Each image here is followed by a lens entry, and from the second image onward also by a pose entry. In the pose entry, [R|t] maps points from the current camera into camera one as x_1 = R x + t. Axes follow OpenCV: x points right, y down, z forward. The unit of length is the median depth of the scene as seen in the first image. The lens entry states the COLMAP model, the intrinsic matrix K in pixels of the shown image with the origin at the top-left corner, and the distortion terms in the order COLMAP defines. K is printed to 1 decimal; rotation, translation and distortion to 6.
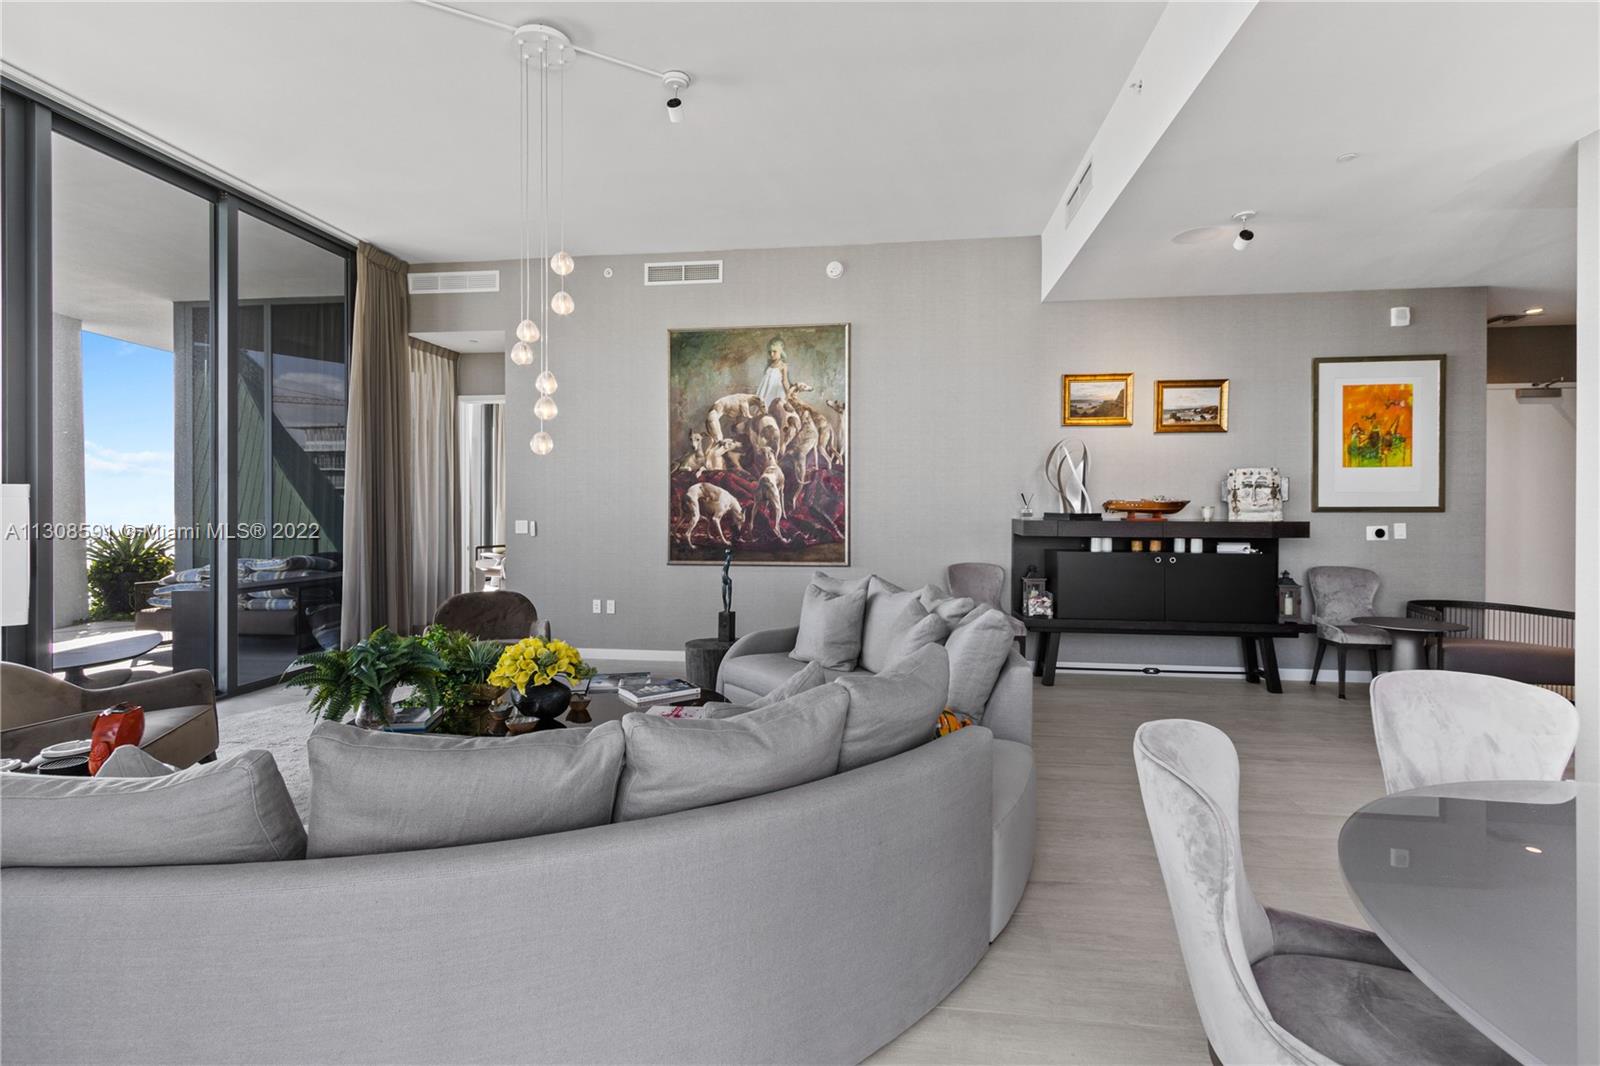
lens RADIAL K [[730.1, 0, 790.9], [0, 730.1, 514.1], [0, 0, 1]] dist [0.005113, 0.000534]
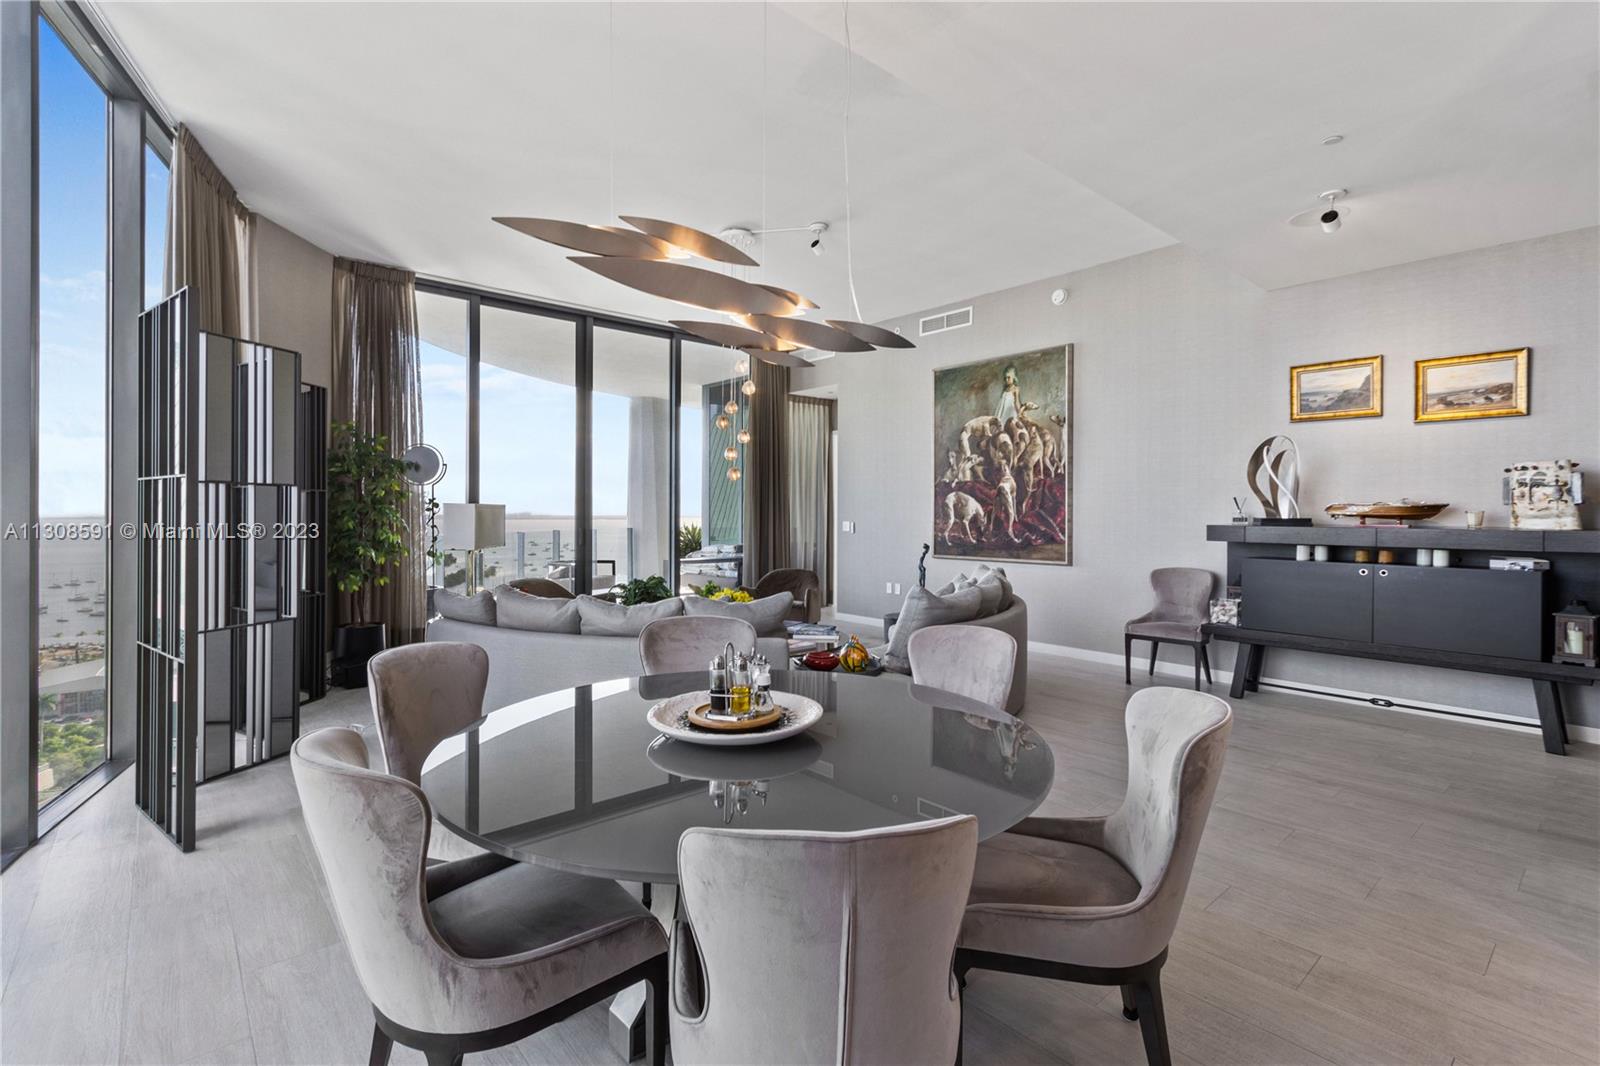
lens RADIAL K [[730.1, 0, 790.9], [0, 730.1, 514.1], [0, 0, 1]] dist [0.005113, 0.000534]
pose [[0.746838, 0.002329, -0.665002, 0.490528], [-0.007061, 0.999965, -0.004427, 0.001808], [0.664969, 0.008002, 0.746828, -0.094423]]
